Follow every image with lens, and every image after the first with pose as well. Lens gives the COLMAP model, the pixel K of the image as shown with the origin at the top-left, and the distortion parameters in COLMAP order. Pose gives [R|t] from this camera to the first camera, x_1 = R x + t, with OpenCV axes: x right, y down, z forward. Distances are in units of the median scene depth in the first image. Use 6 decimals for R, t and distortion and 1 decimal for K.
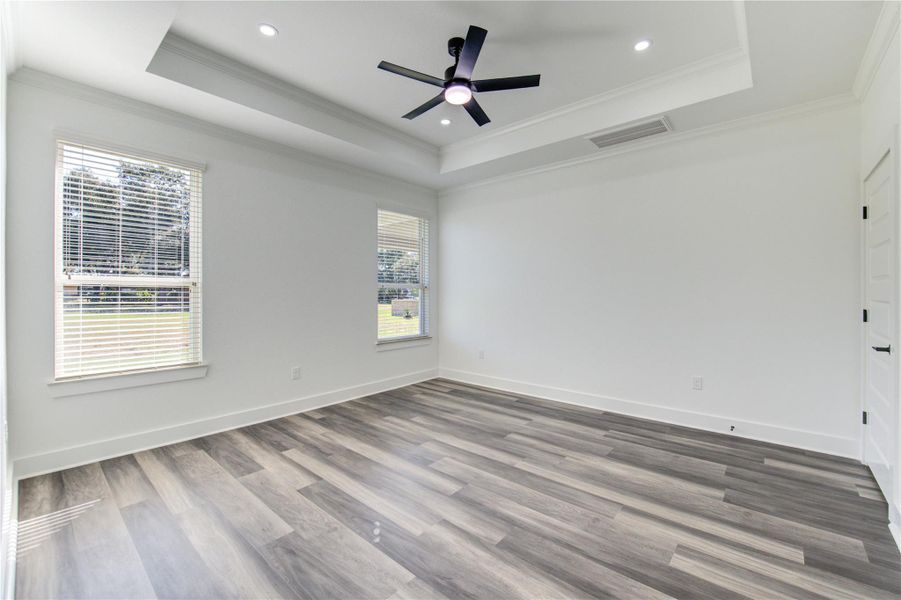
lens RADIAL K [[367.0, 0, 457.9], [0, 367.0, 299.9], [0, 0, 1]] dist [-0.008319, -0.000427]
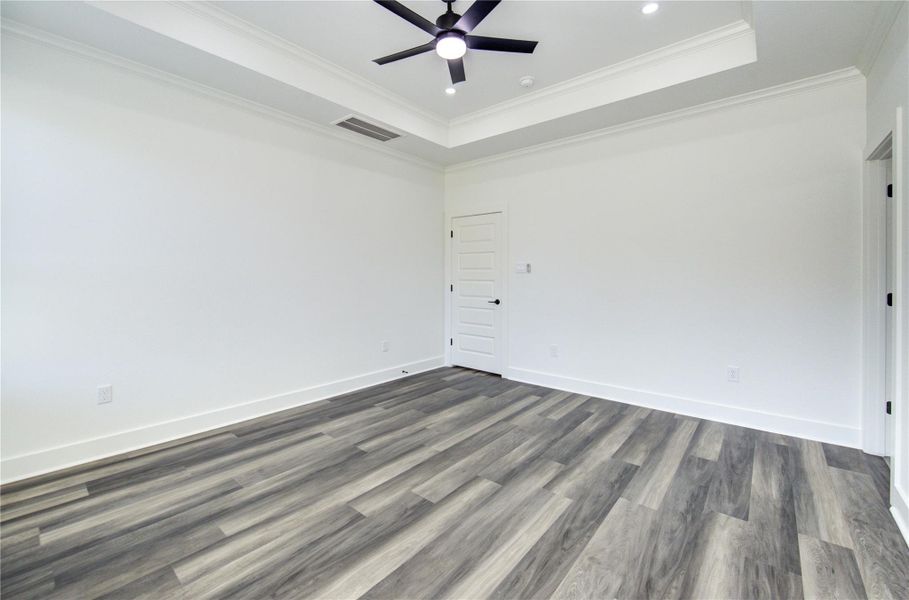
lens RADIAL K [[386.1, 0, 455.4], [0, 386.1, 280.1], [0, 0, 1]] dist [-0.003203, -0.000572]
pose [[-0.015123, -0.008093, 0.999853, -0.823202], [0.014975, 0.999853, 0.008319, -0.017359], [-0.999773, 0.015099, -0.015000, 0.894778]]
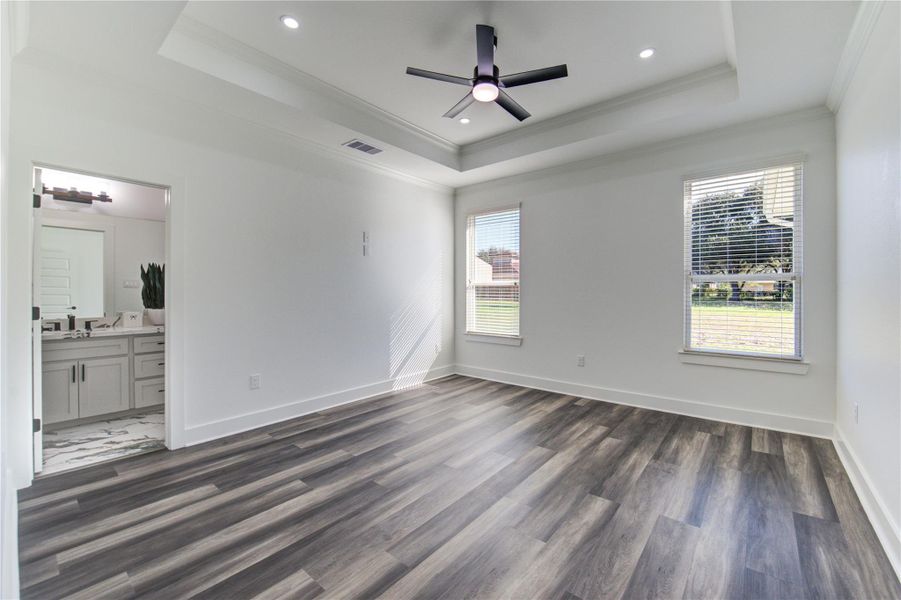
lens RADIAL K [[367.0, 0, 457.9], [0, 367.0, 299.9], [0, 0, 1]] dist [-0.008319, -0.000427]
pose [[0.030041, 0.023399, -0.999275, 0.897829], [-0.010983, 0.999673, 0.023078, -0.011172], [0.999488, 0.010282, 0.030288, 0.798162]]
